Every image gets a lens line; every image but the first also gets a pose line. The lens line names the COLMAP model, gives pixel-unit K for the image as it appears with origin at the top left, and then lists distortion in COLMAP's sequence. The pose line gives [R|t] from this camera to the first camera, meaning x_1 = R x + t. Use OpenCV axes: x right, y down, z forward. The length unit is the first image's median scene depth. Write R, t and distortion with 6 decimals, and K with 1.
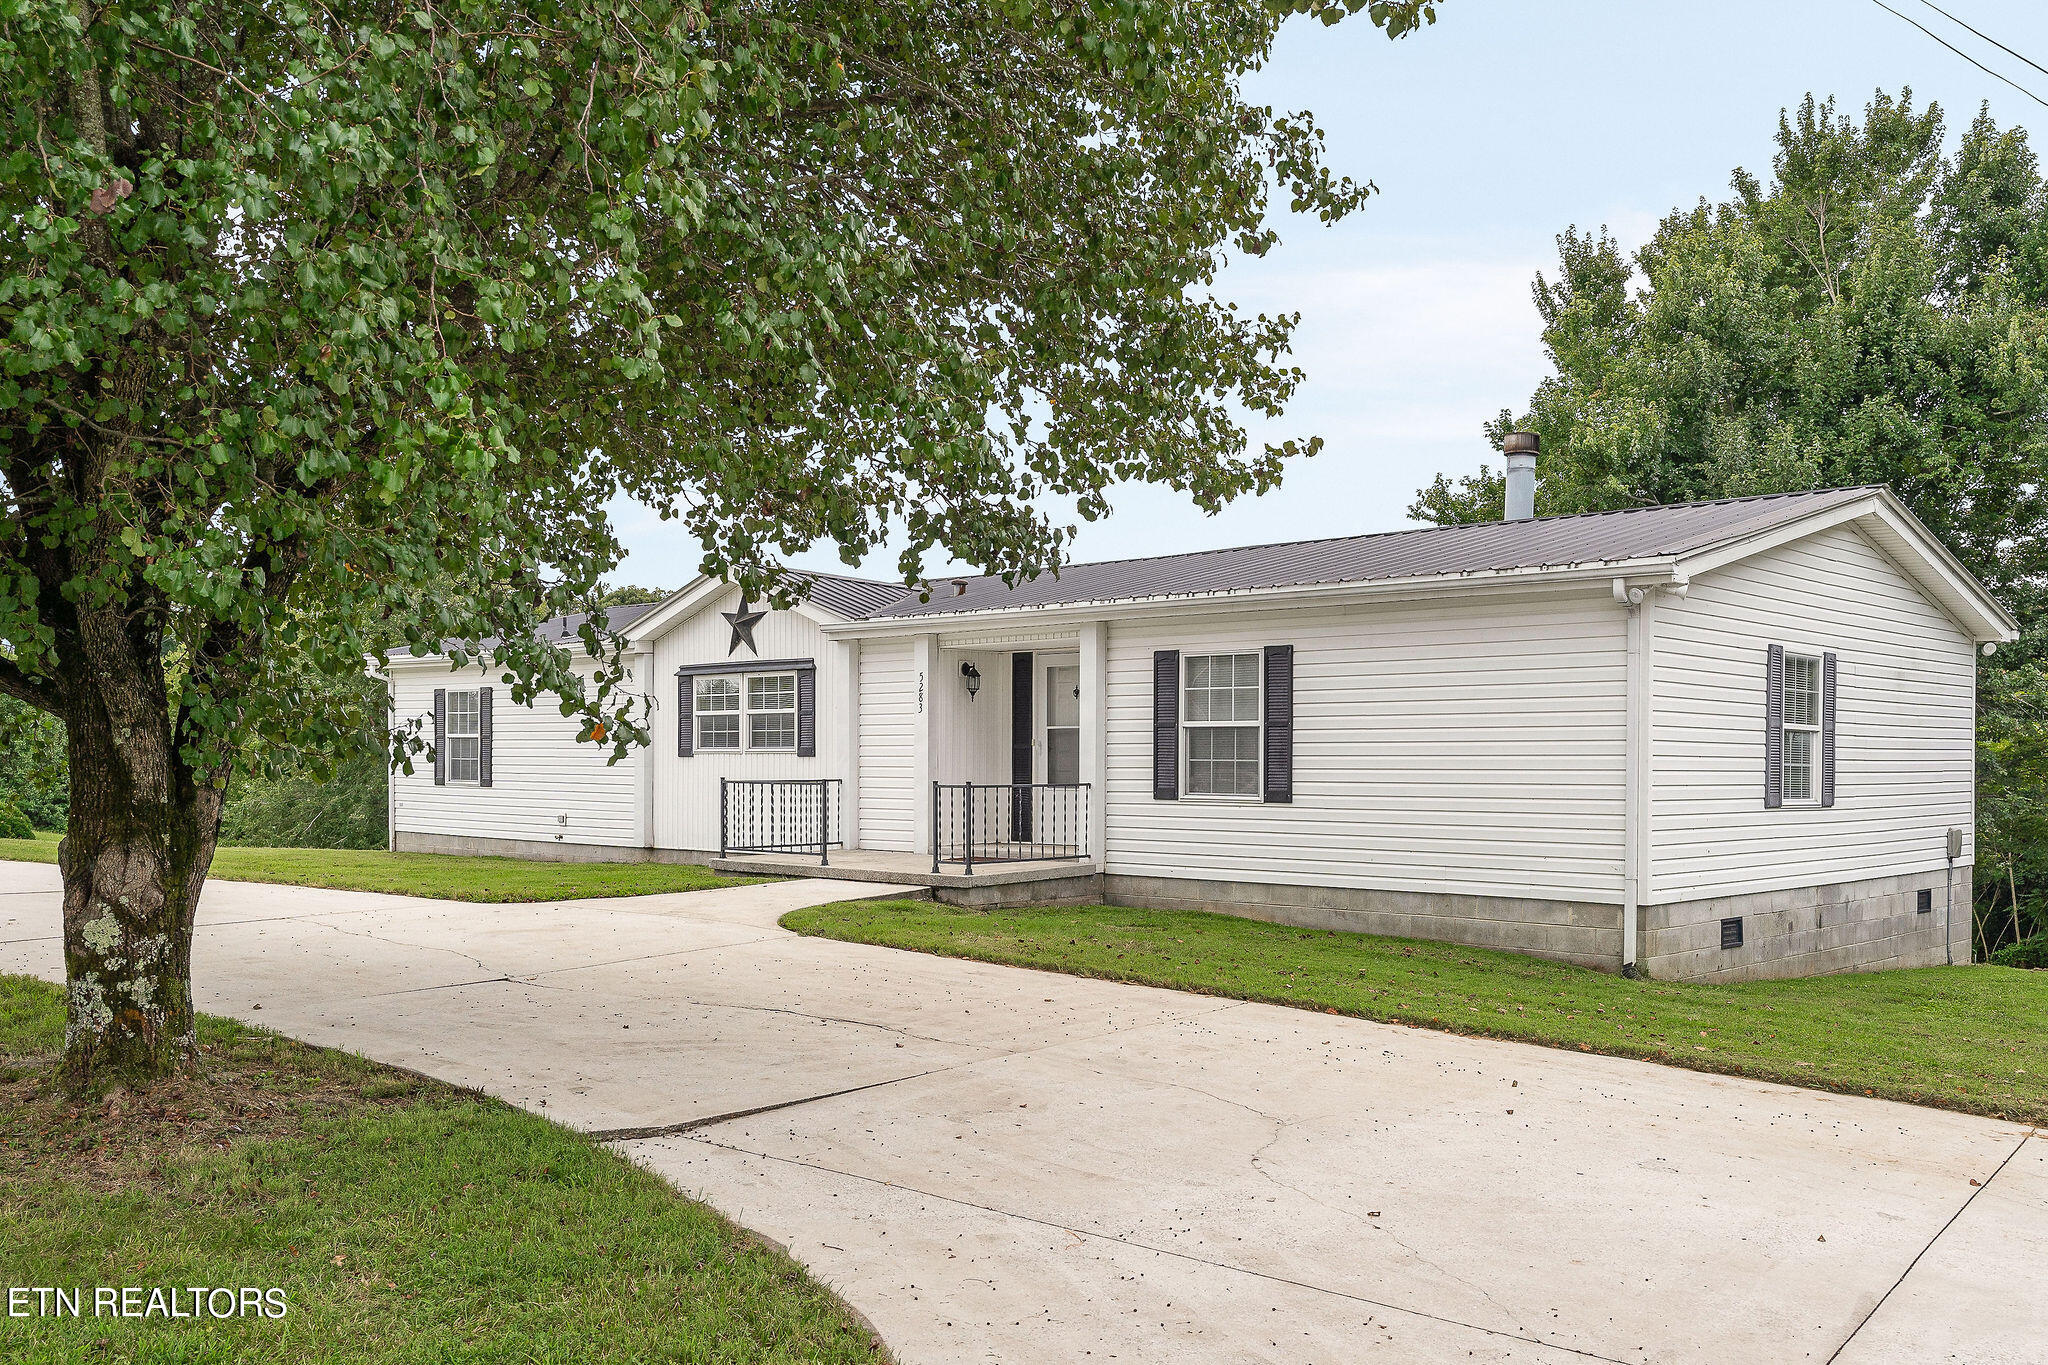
lens RADIAL K [[1790.3, 0, 1020.0], [0, 1790.3, 708.1], [0, 0, 1]] dist [0.007598, 0.010803]
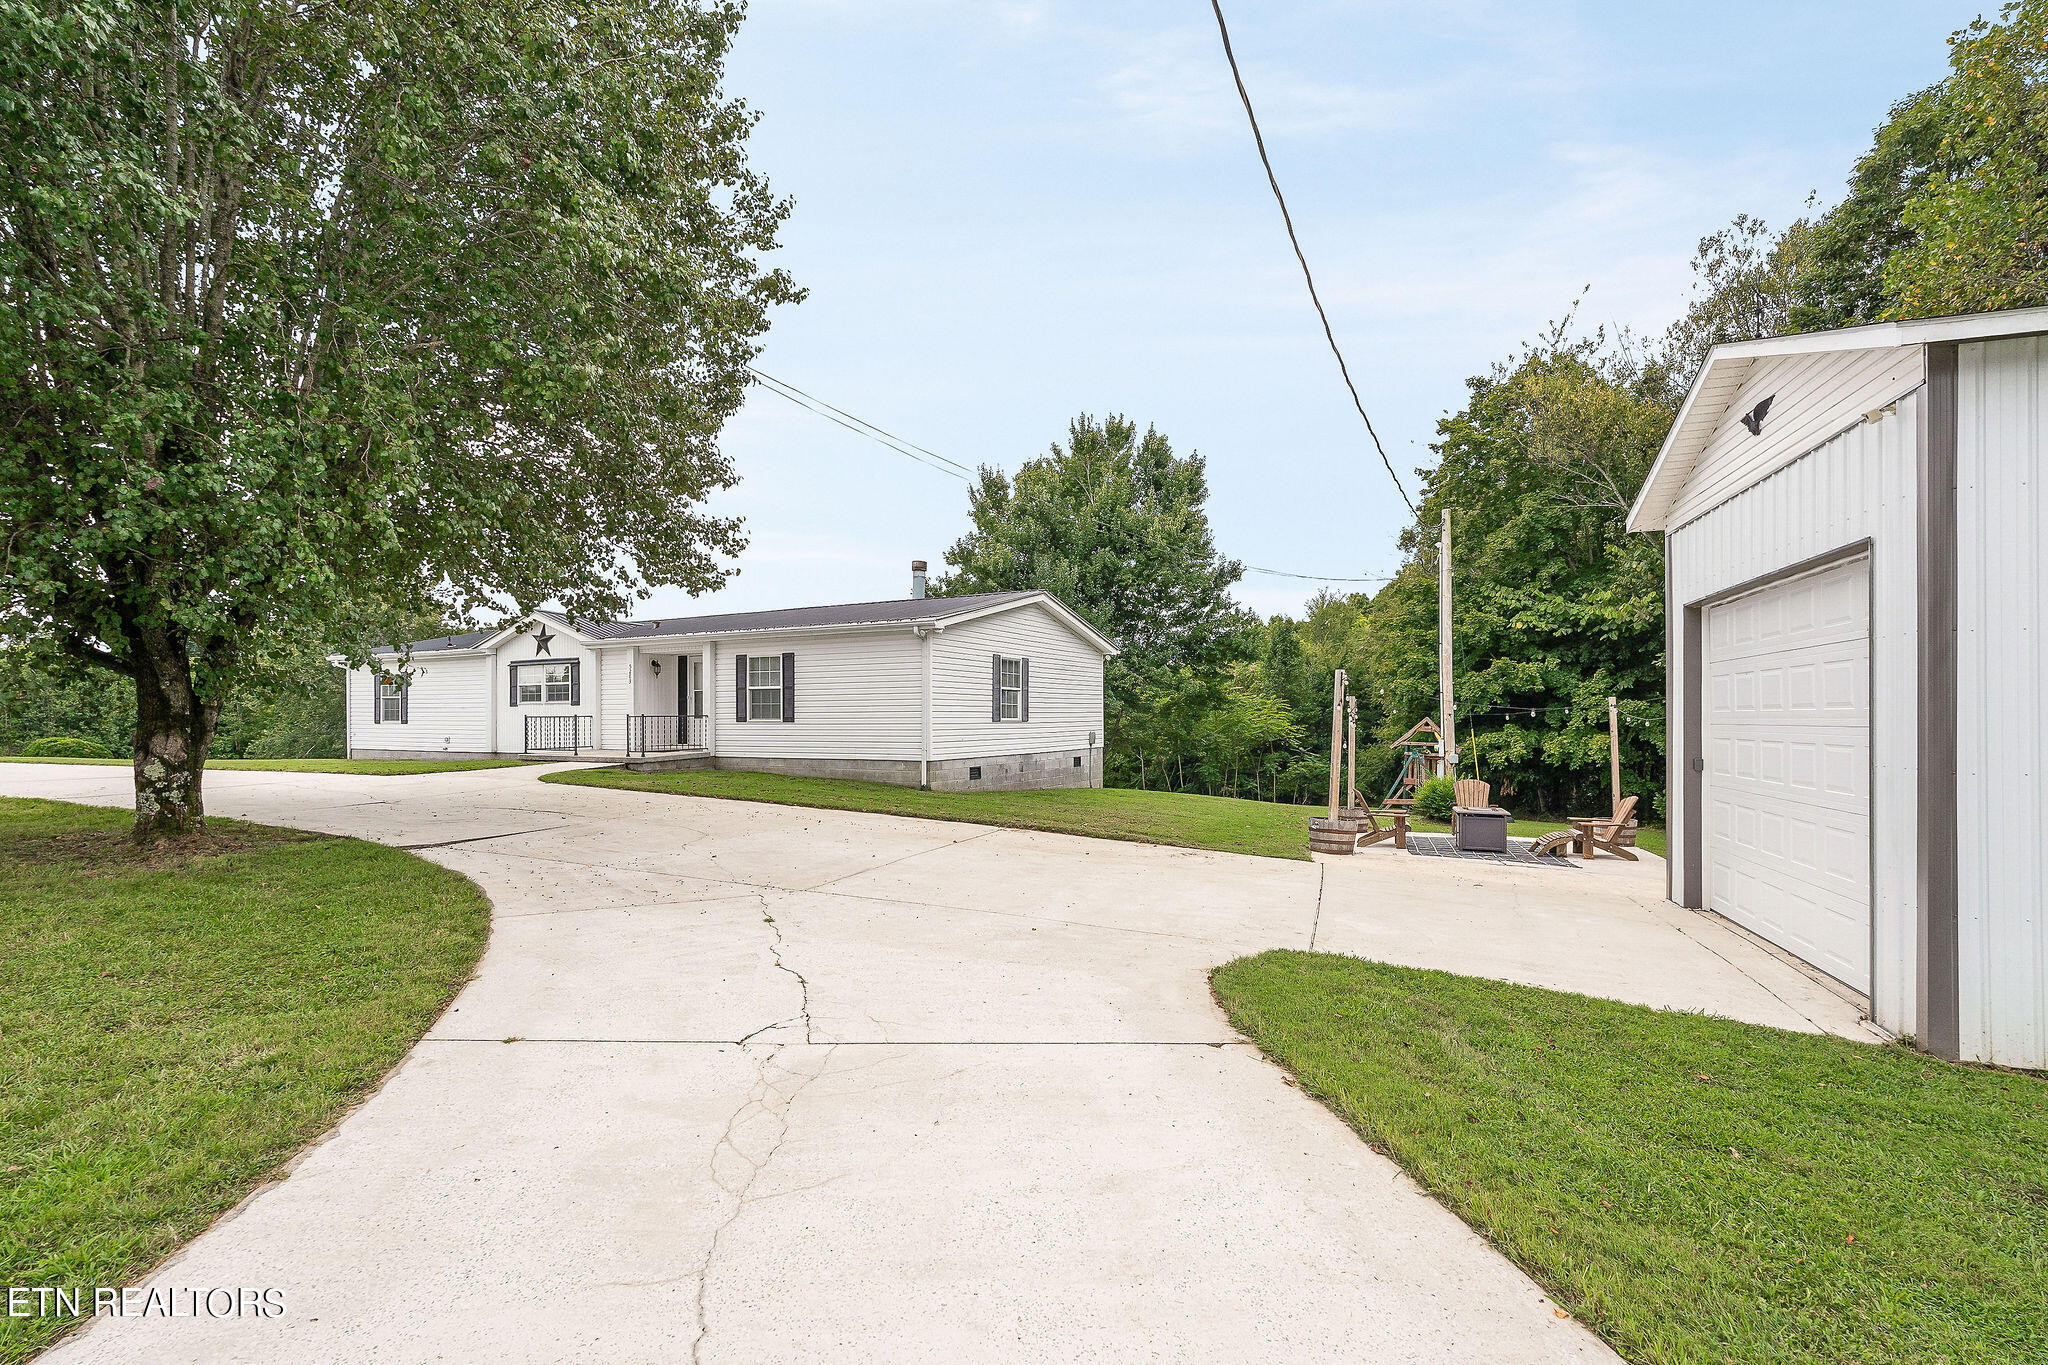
lens RADIAL K [[926.1, 0, 1024.0], [0, 926.1, 682.5], [0, 0, 1]] dist [-0.000706, 0.000687]
pose [[0.962800, 0.000369, 0.270215, 0.112620], [0.001351, 0.999980, -0.006182, 0.010044], [-0.270212, 0.006317, 0.962780, -0.207414]]
